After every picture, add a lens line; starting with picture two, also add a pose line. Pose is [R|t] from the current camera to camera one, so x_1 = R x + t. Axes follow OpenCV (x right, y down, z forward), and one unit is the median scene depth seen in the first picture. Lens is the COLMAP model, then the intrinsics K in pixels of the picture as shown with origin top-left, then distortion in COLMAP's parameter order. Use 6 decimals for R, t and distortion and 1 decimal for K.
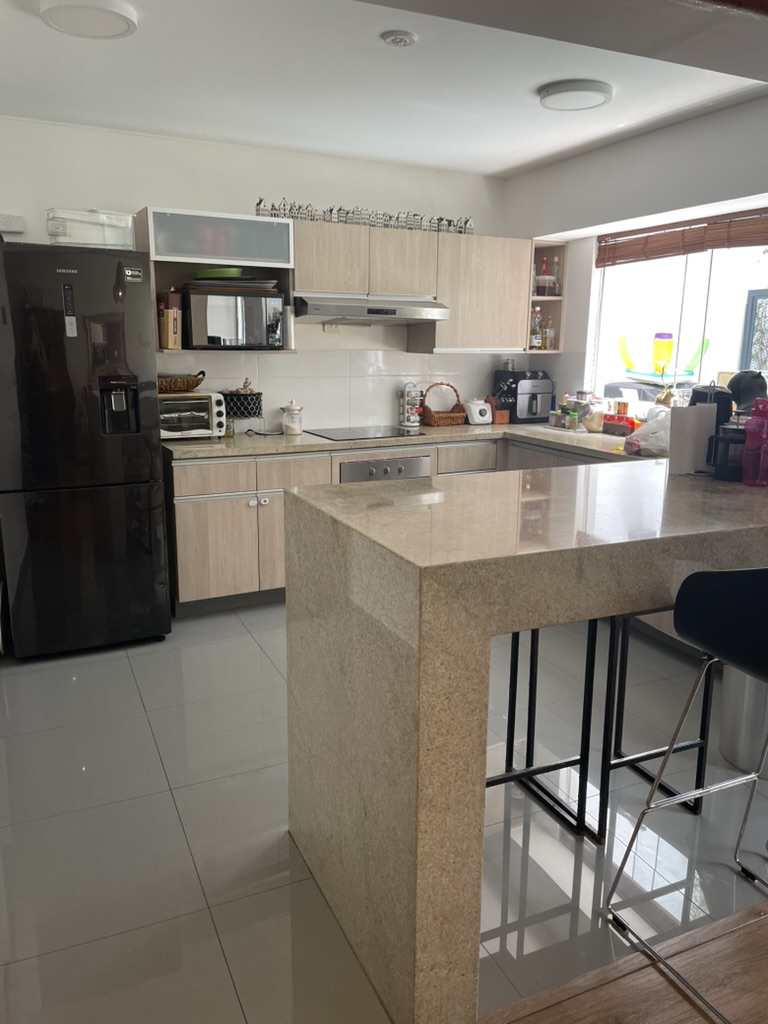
lens RADIAL K [[776.4, 0, 379.8], [0, 776.4, 511.9], [0, 0, 1]] dist [0.055514, -0.080529]
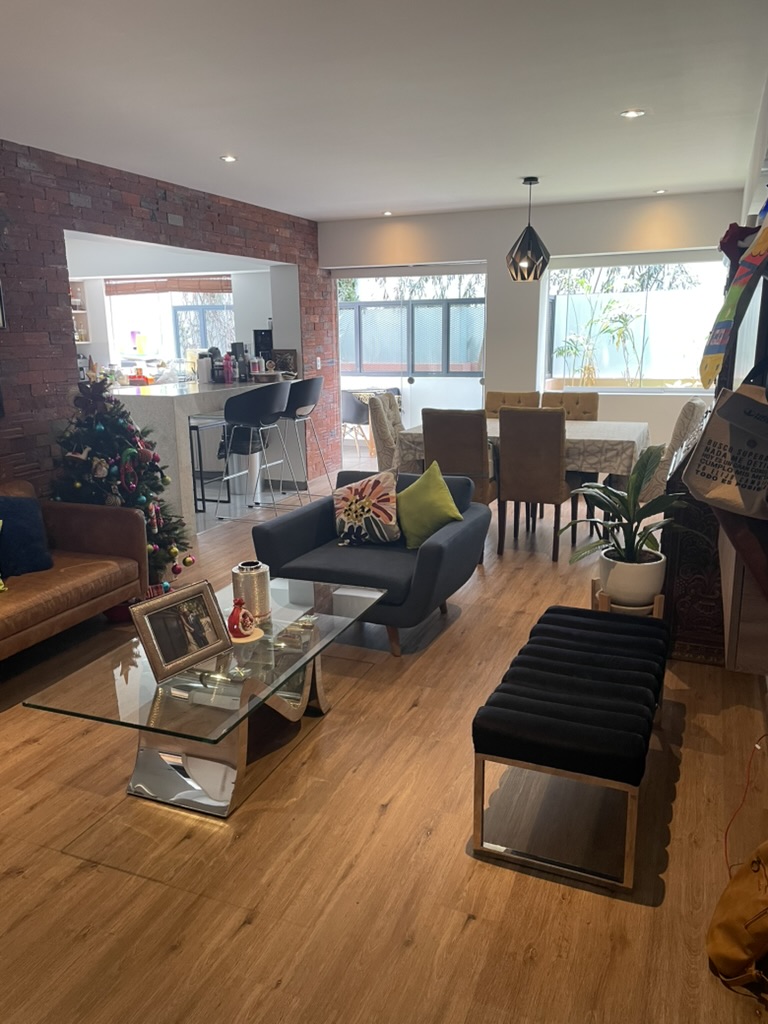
lens RADIAL K [[776.4, 0, 380.7], [0, 776.4, 514.6], [0, 0, 1]] dist [0.055514, -0.080529]
pose [[0.728224, -0.171860, 0.663441, -0.568659], [0.164778, 0.983557, 0.073916, 0.162861], [-0.665236, 0.055493, 0.744568, -0.772896]]
